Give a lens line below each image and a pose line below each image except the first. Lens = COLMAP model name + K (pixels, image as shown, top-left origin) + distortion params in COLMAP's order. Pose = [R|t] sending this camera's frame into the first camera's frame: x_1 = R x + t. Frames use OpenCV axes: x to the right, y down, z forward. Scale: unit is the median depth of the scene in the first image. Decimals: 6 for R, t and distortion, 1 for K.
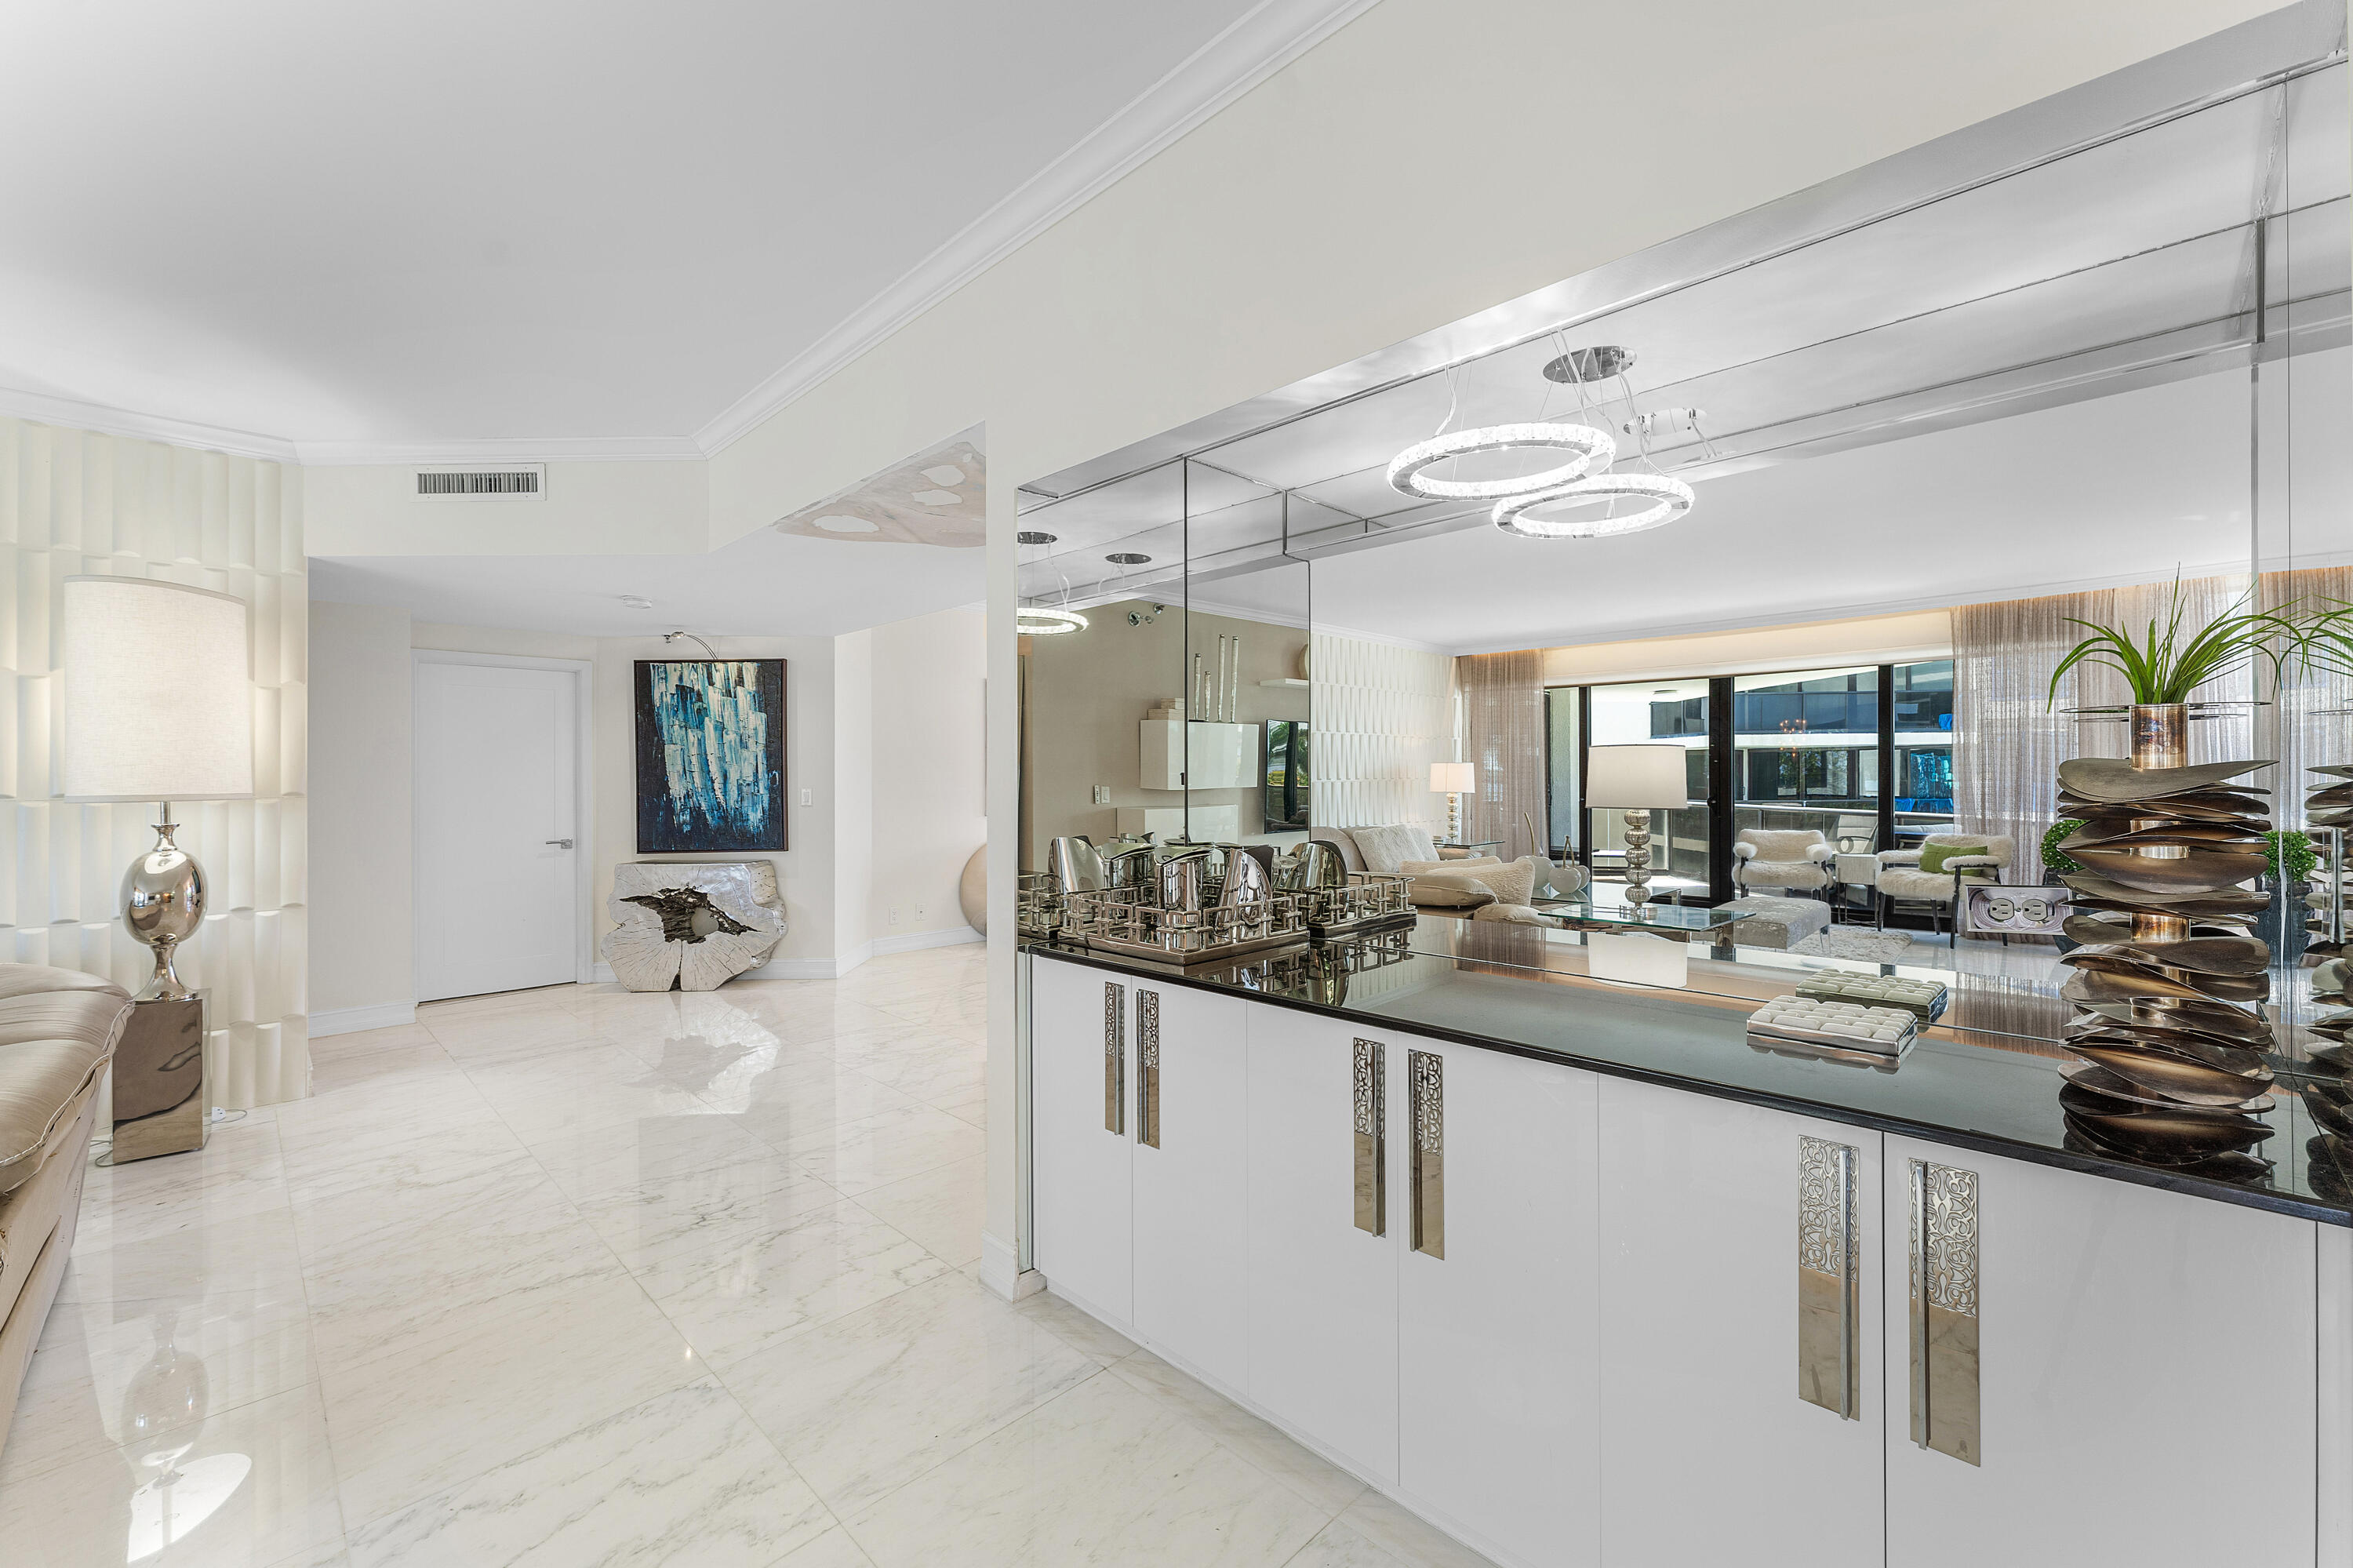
lens RADIAL K [[955.4, 0, 1202.6], [0, 955.4, 760.2], [0, 0, 1]] dist [-0.001619, -0.000125]
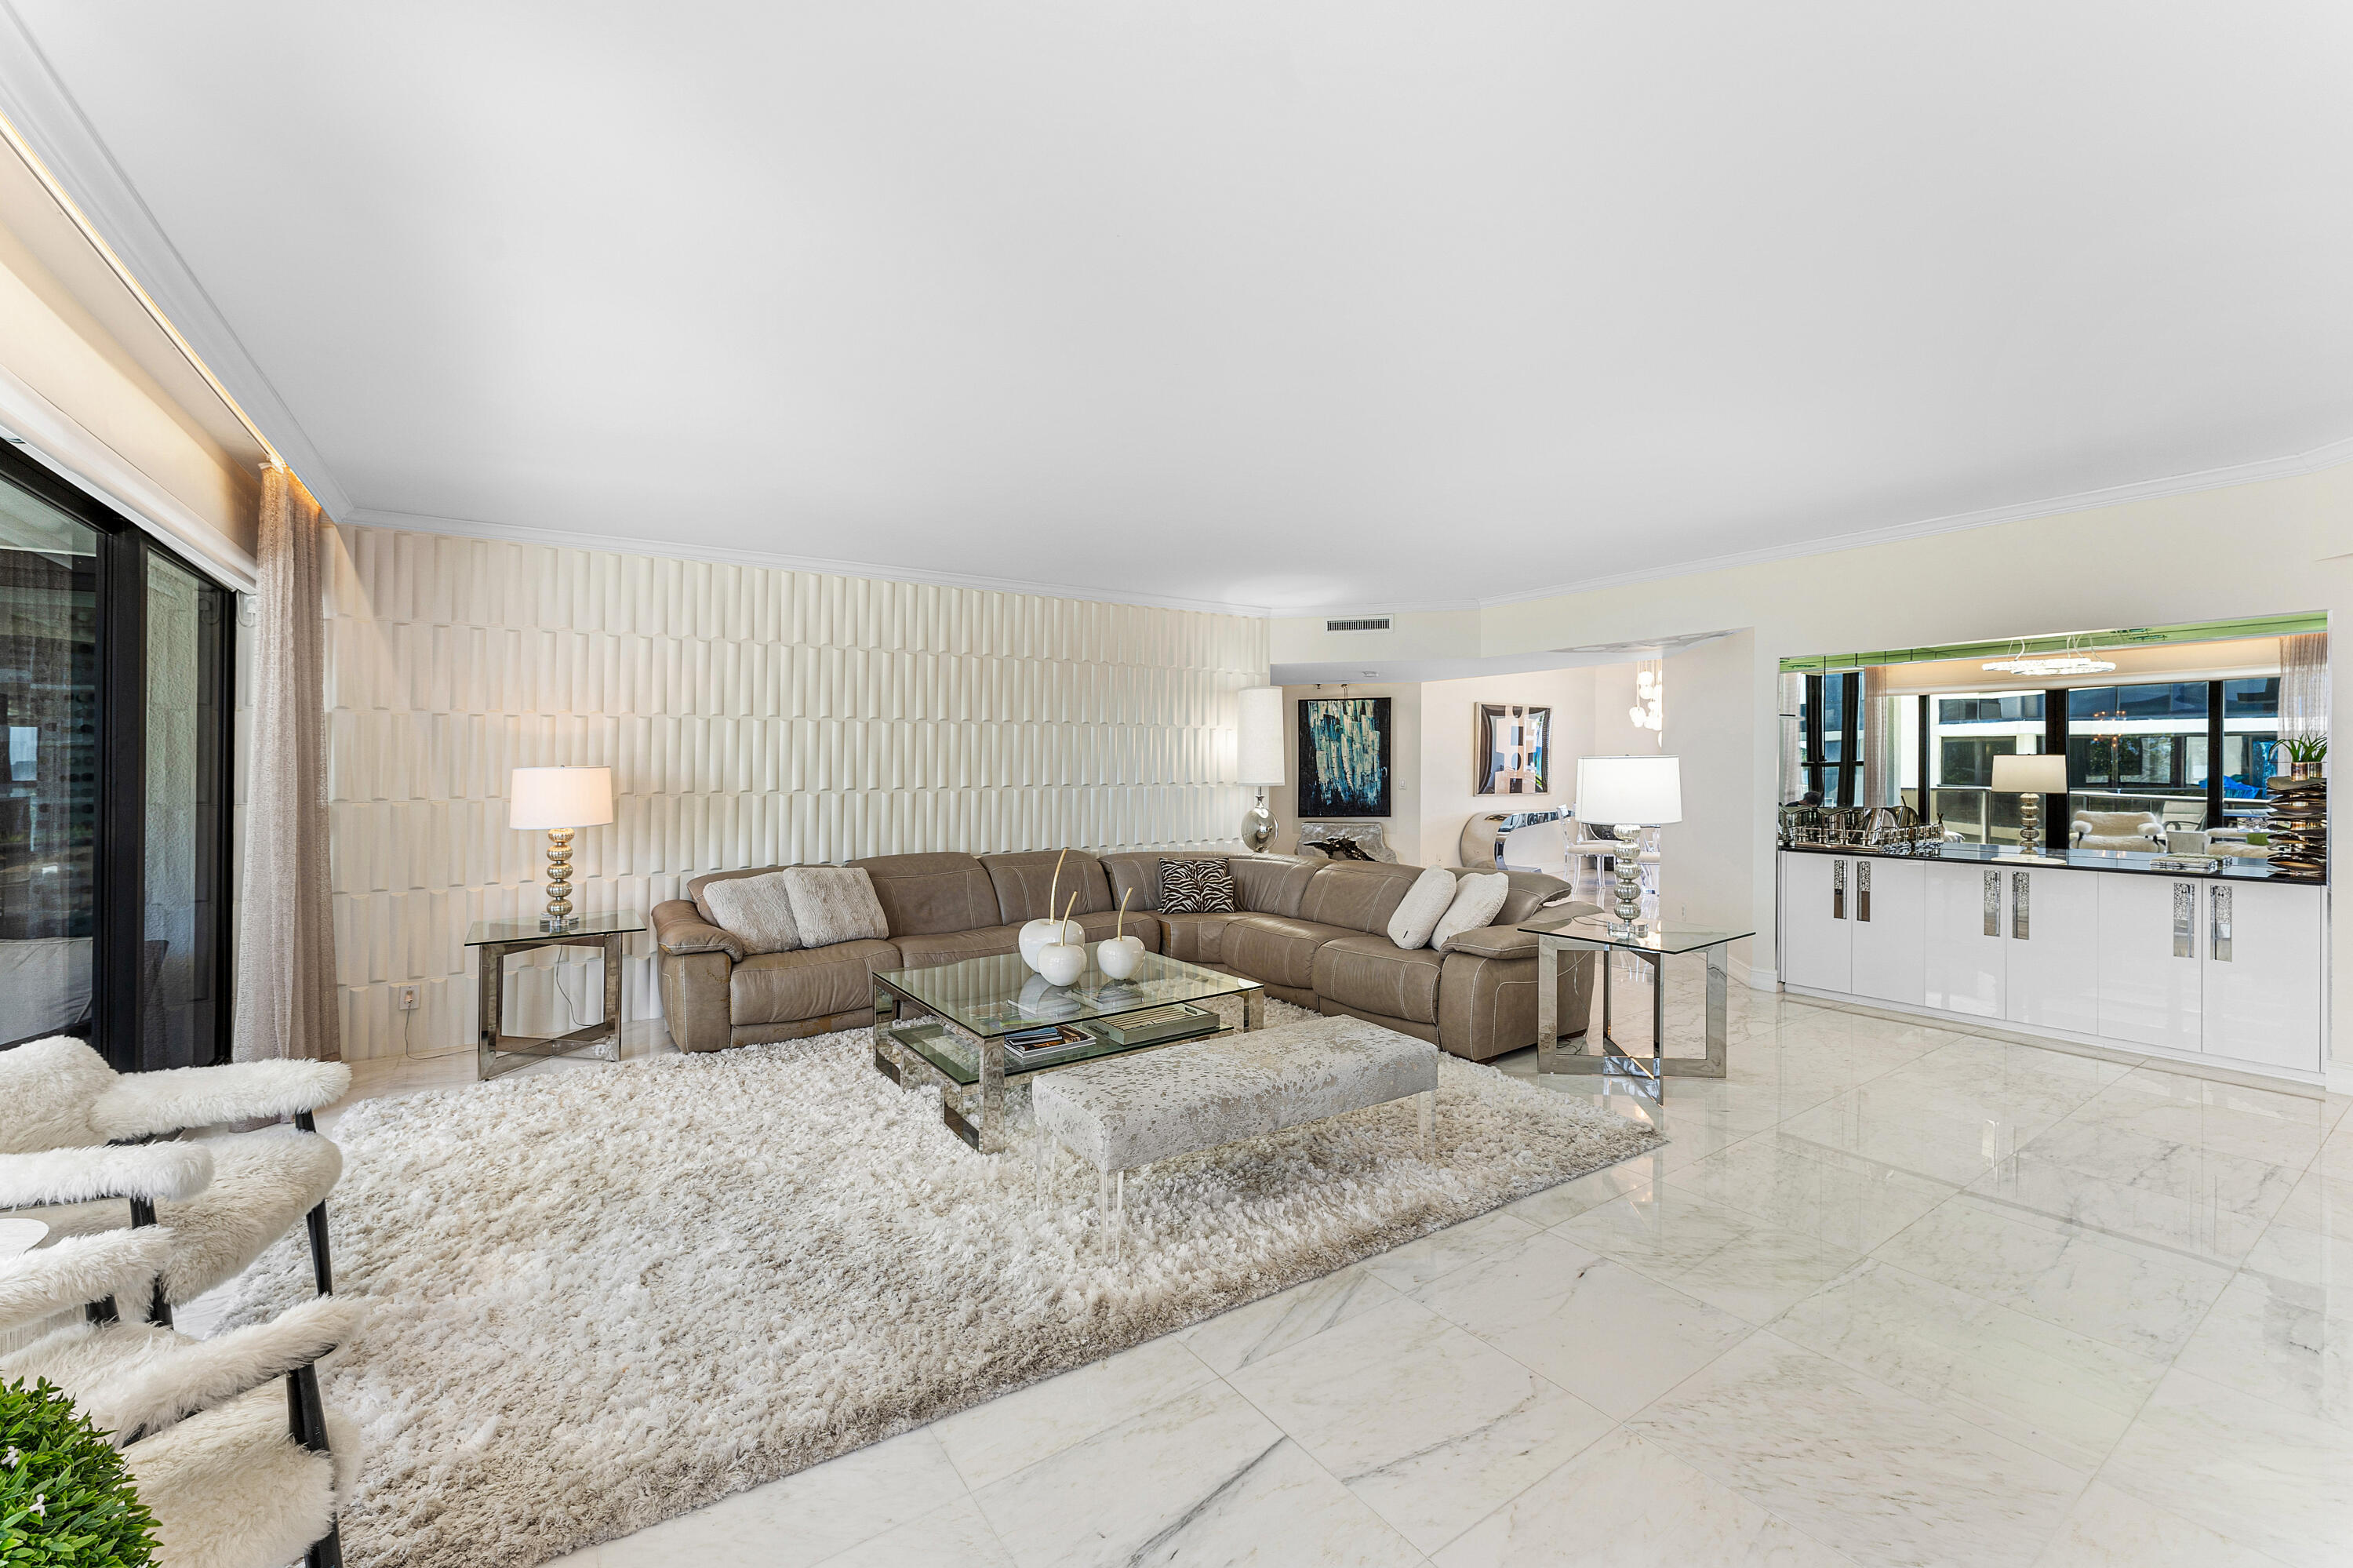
lens RADIAL K [[966.7, 0, 1175.6], [0, 966.7, 758.2], [0, 0, 1]] dist [0.001317, 0.000437]
pose [[0.979570, -0.001834, -0.201094, -0.465101], [0.004731, 0.999892, 0.013926, -0.028151], [0.201047, -0.014593, 0.979473, -0.662551]]
